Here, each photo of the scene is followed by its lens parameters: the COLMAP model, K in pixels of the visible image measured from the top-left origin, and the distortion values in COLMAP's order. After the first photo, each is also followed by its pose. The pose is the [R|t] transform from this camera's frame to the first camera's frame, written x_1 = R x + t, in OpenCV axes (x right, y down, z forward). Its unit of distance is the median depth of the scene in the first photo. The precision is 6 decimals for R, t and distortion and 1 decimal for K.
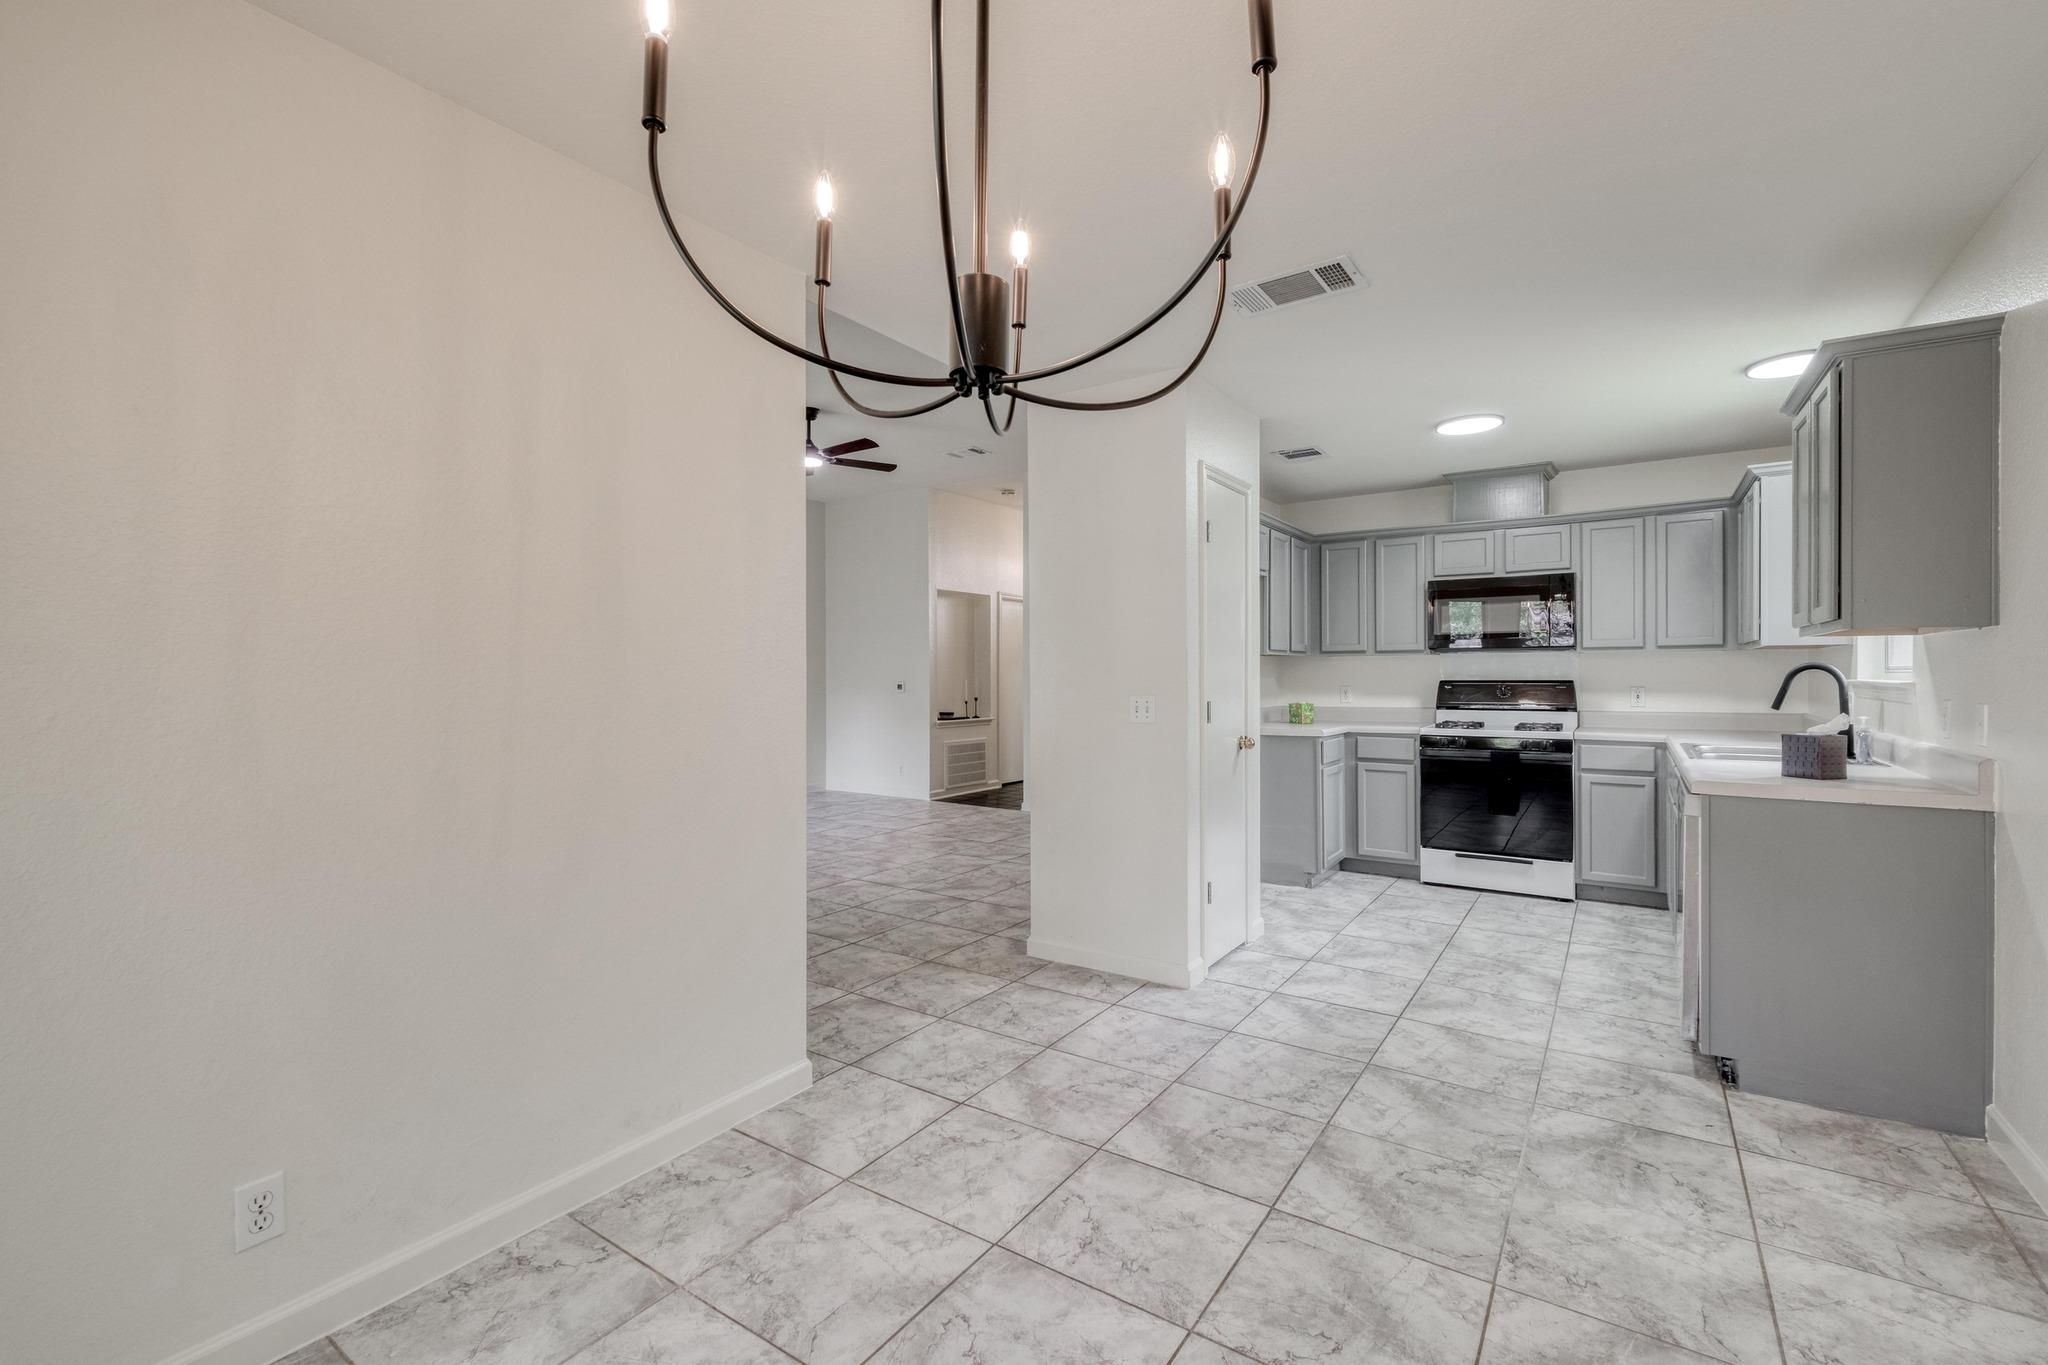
lens RADIAL K [[882.6, 0, 1029.1], [0, 882.6, 688.8], [0, 0, 1]] dist [0.012987, -0.008663]
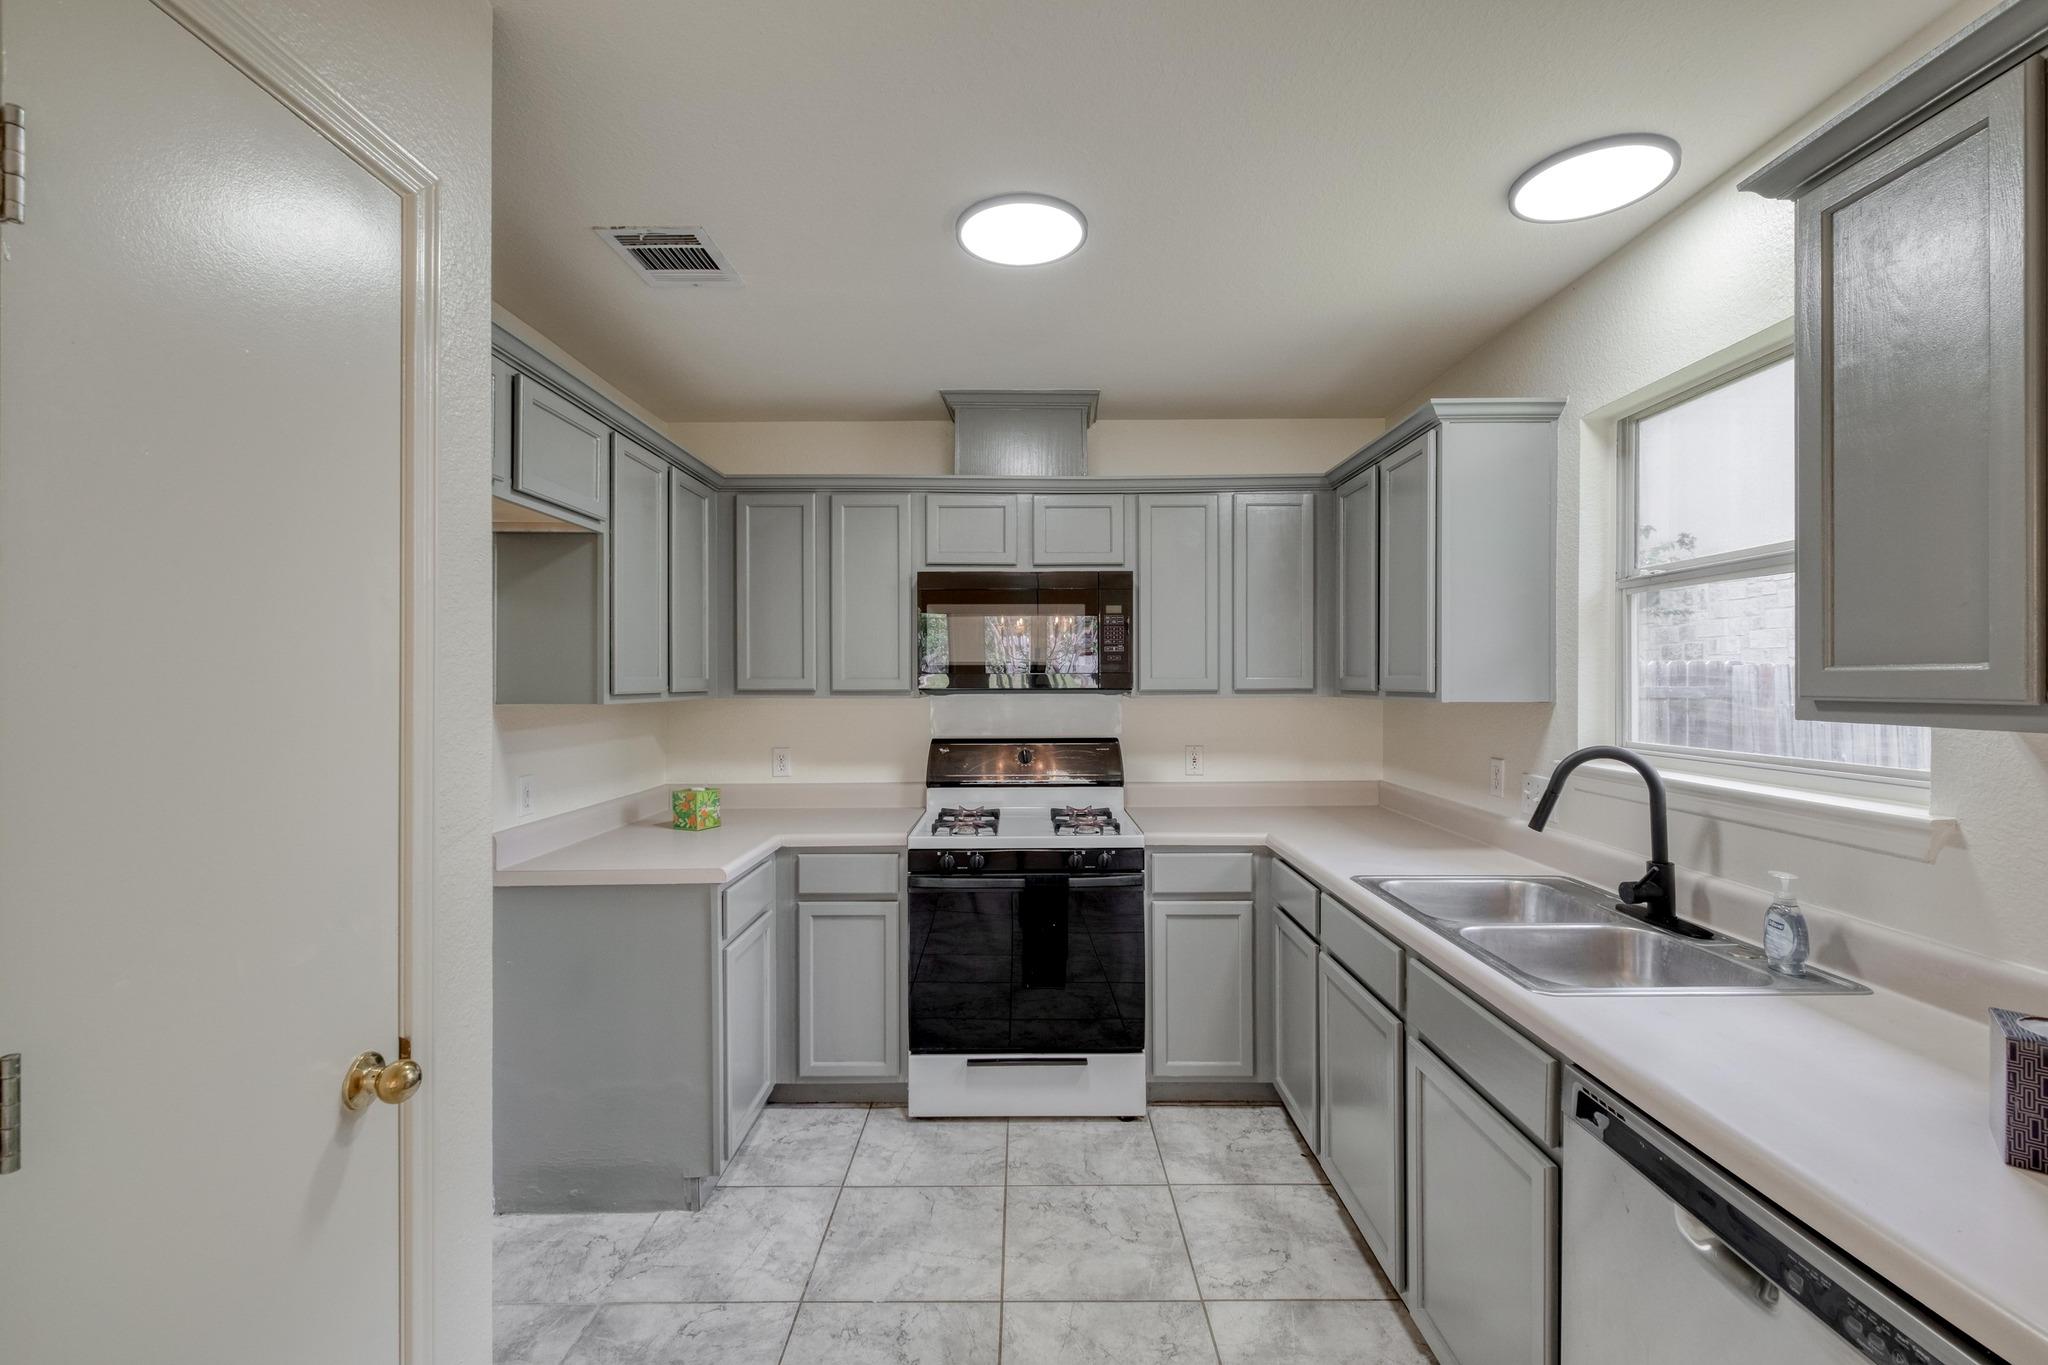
lens RADIAL K [[889.3, 0, 1014.5], [0, 889.3, 672.0], [0, 0, 1]] dist [0.000256, -0.008889]
pose [[0.836351, 0.011085, 0.548082, 0.192202], [0.005467, 0.999577, -0.028558, -0.040370], [-0.548167, 0.026880, 0.835937, 0.496144]]
